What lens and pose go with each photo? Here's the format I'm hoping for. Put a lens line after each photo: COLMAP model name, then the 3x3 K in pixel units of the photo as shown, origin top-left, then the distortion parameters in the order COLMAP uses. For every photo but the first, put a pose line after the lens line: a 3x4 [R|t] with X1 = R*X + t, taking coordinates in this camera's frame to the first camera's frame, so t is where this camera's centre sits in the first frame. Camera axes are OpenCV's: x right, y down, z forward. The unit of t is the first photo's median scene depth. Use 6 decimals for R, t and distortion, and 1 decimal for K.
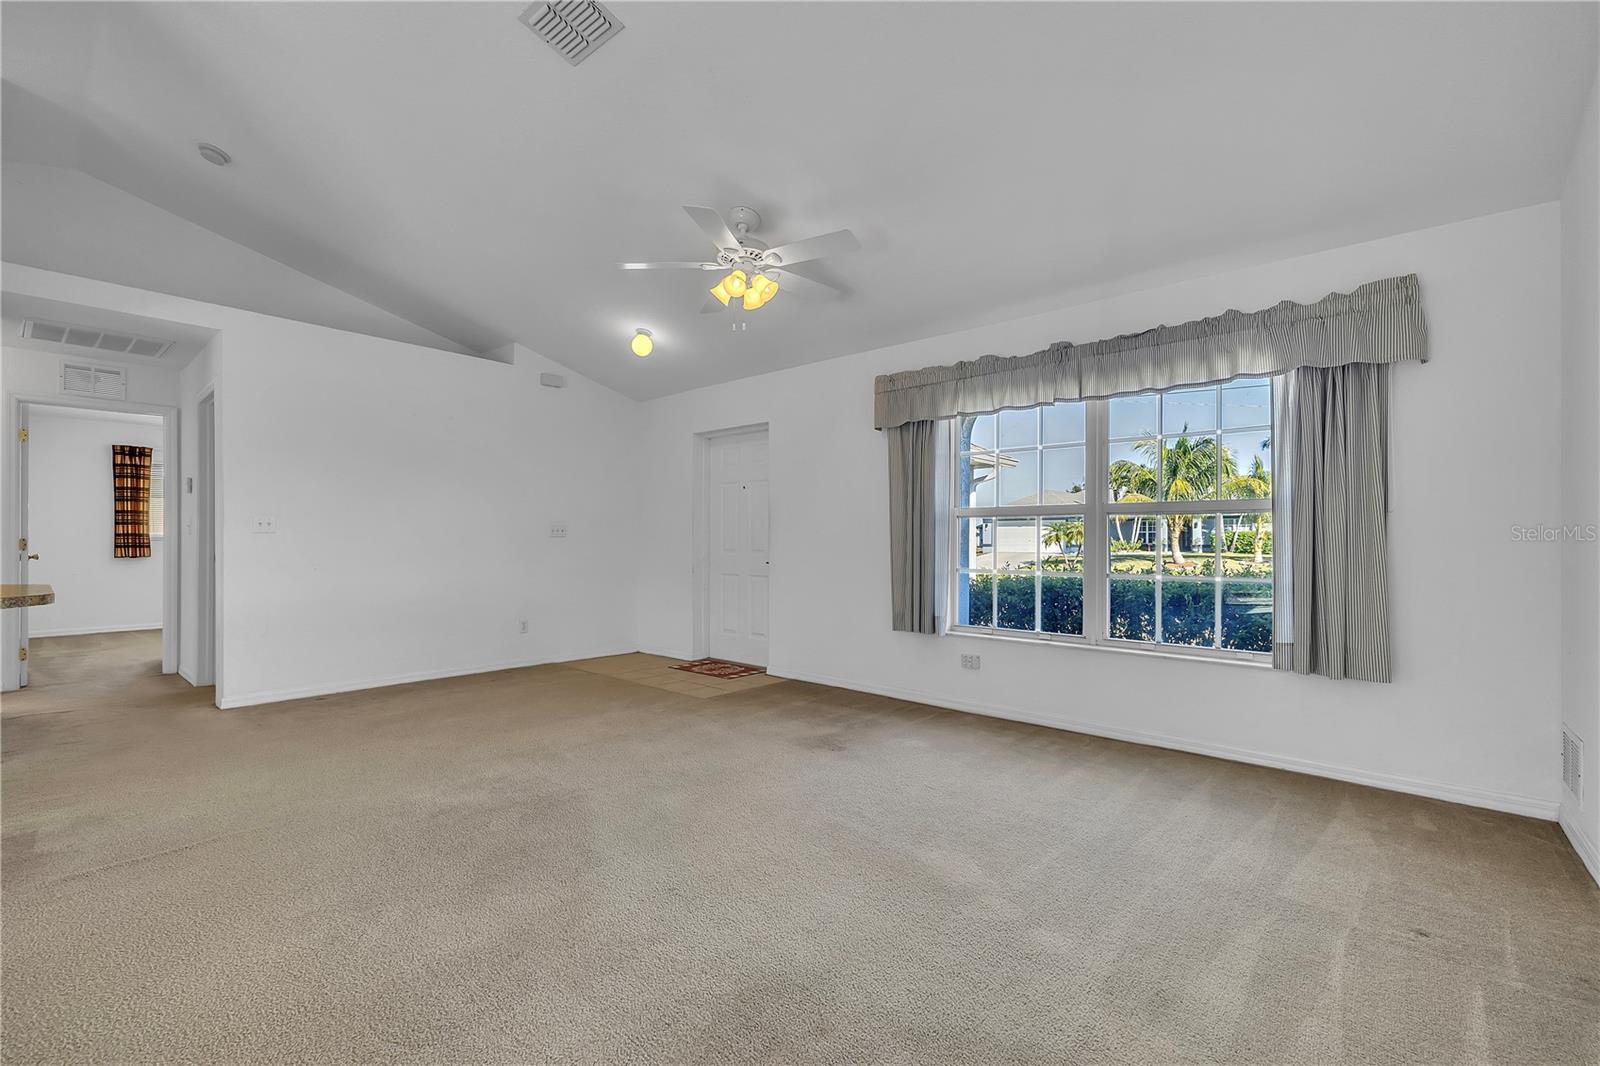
lens RADIAL K [[682.3, 0, 795.6], [0, 682.3, 538.7], [0, 0, 1]] dist [0.000784, -0.000082]
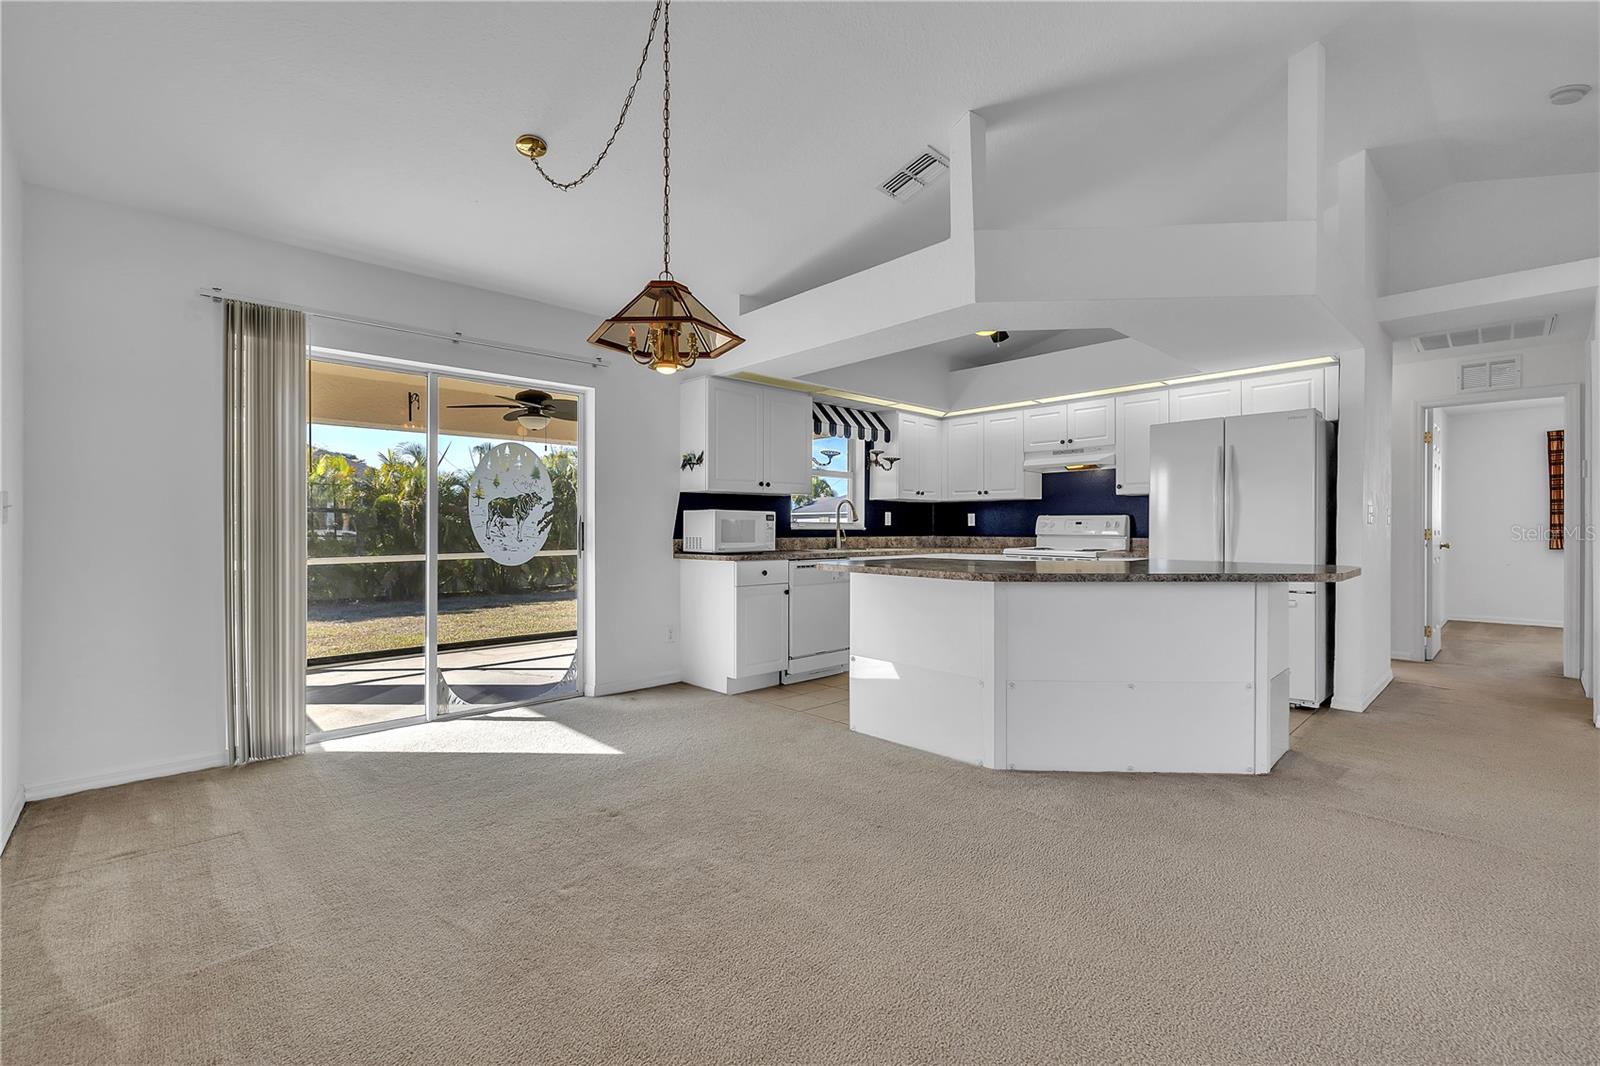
lens RADIAL K [[684.2, 0, 791.9], [0, 684.2, 525.8], [0, 0, 1]] dist [-0.000379, 0.000026]
pose [[-0.095134, -0.004403, -0.995455, 0.105556], [-0.001920, 0.999989, -0.004239, 0.001622], [0.995463, 0.001508, -0.095142, 0.071070]]
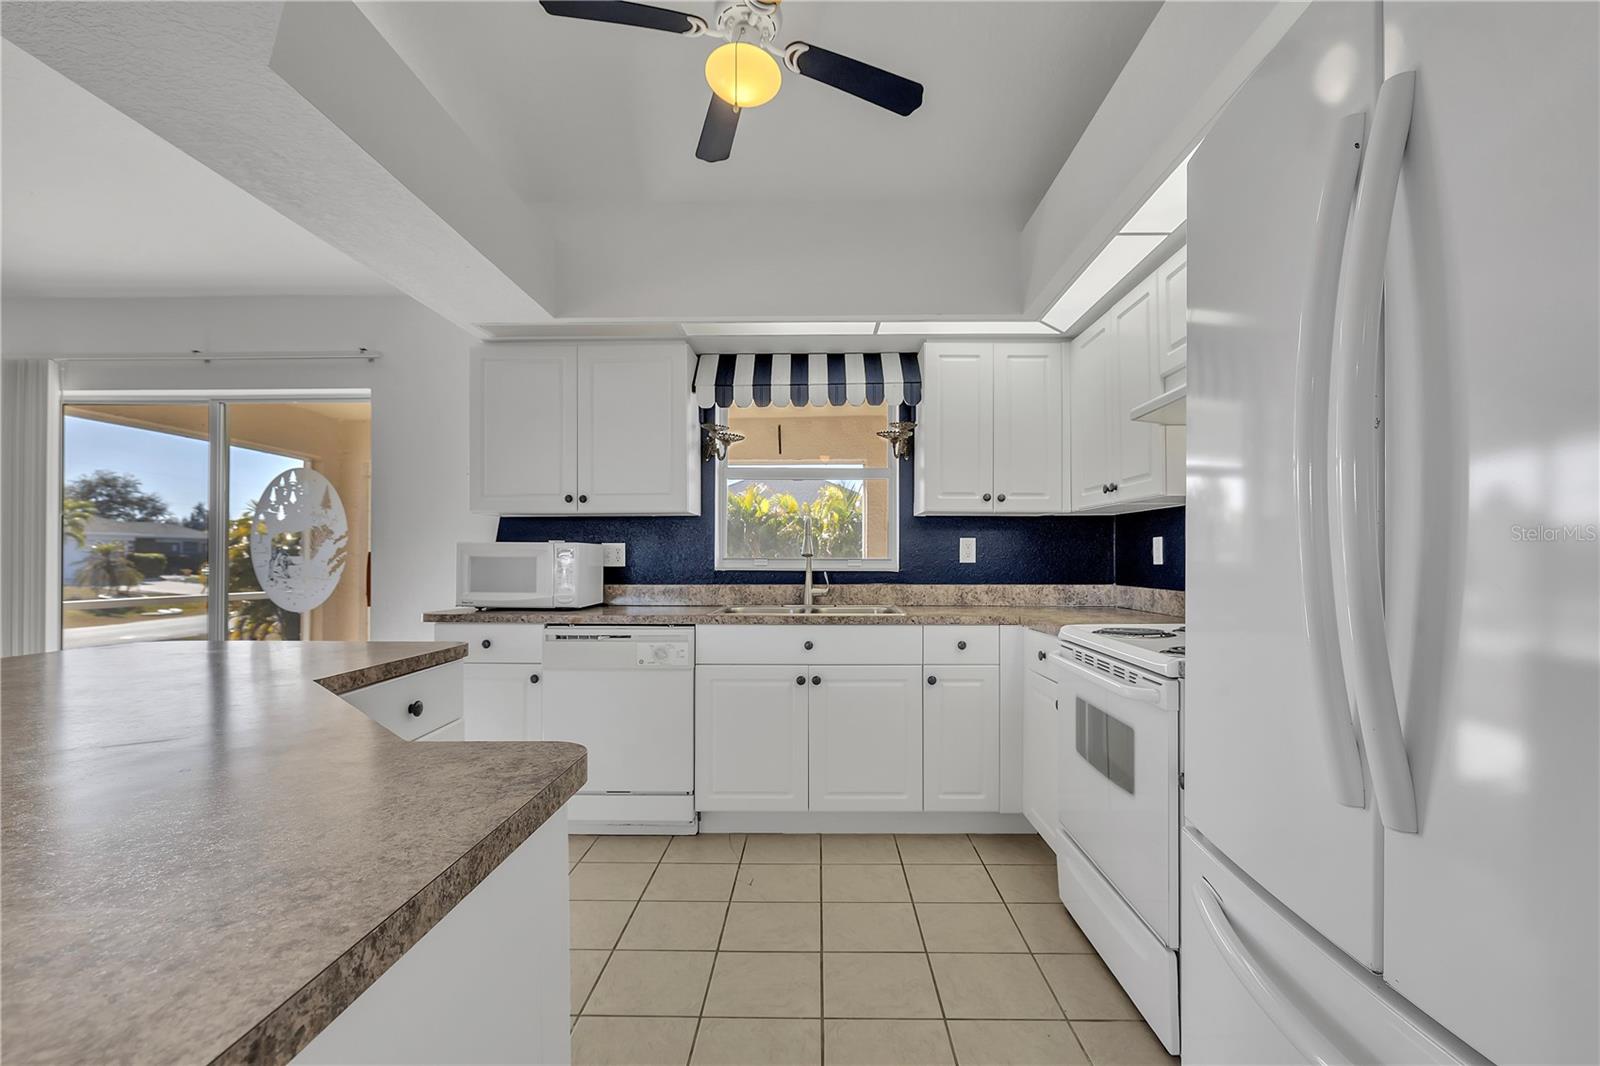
lens RADIAL K [[730.2, 0, 802.8], [0, 730.2, 549.2], [0, 0, 1]] dist [0.000191, 0.000174]
pose [[-0.767402, -0.007326, -0.641125, -0.767591], [-0.001907, 0.999956, -0.009143, -0.015004], [0.641164, -0.005794, -0.767382, 0.680743]]
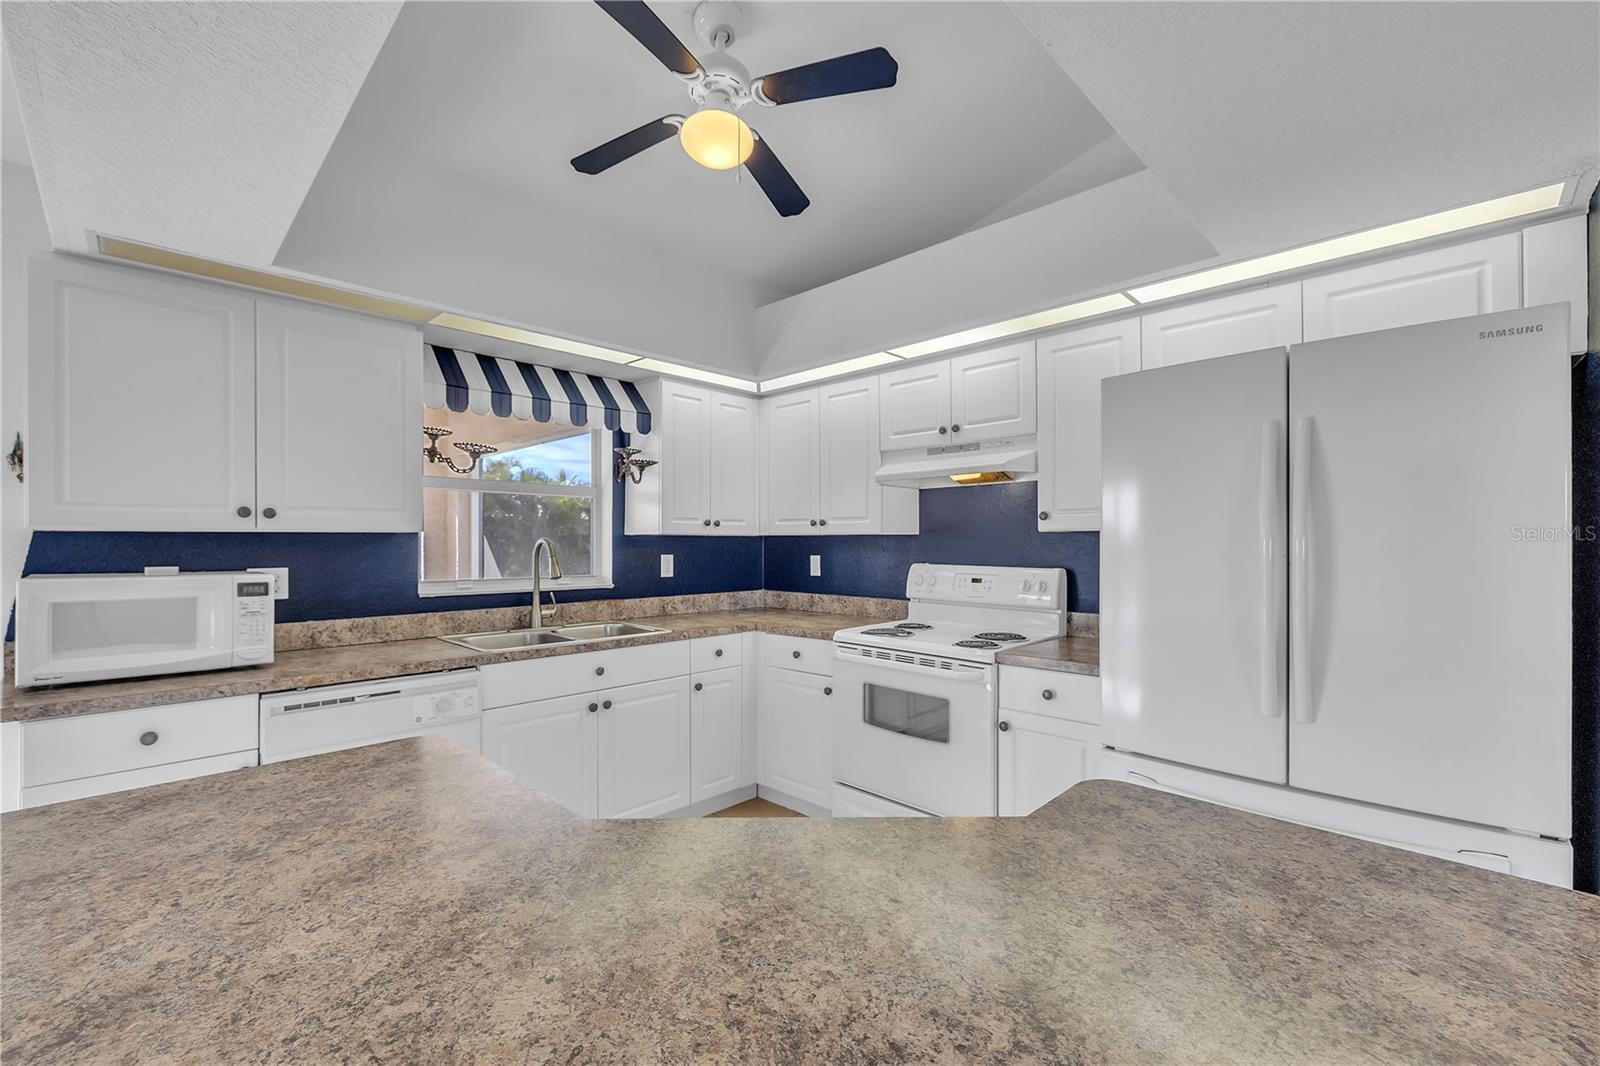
lens RADIAL K [[672.6, 0, 792.7], [0, 672.6, 534.3], [0, 0, 1]] dist [0.001177, 0.000057]
pose [[-0.060655, -0.012721, -0.998078, -0.584288], [-0.000810, 0.999919, -0.012696, -0.052931], [0.998158, 0.000038, -0.060661, 0.363565]]
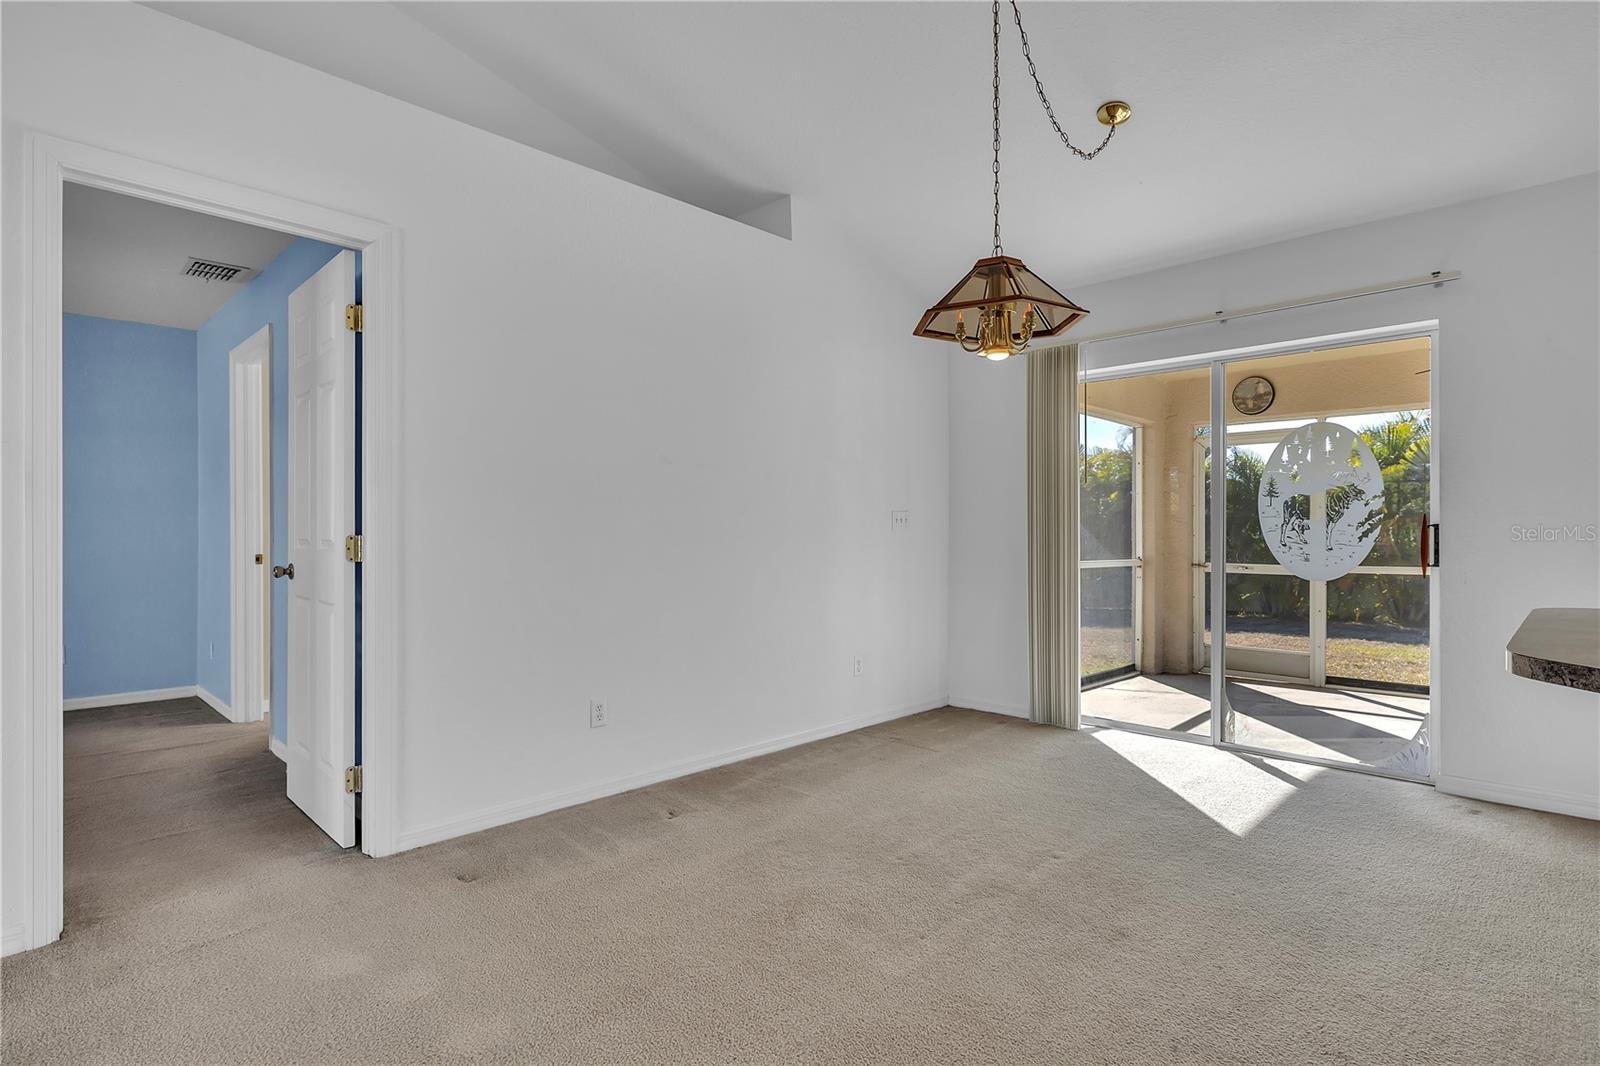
lens RADIAL K [[801.8, 0, 800.0], [0, 801.8, 533.0], [0, 0, 1]] dist [-0.003293, -0.000416]
pose [[-0.998299, -0.001127, 0.058289, -0.328647], [-0.000874, 0.999990, 0.004371, -0.001715], [-0.058293, 0.004313, -0.998290, 0.515508]]
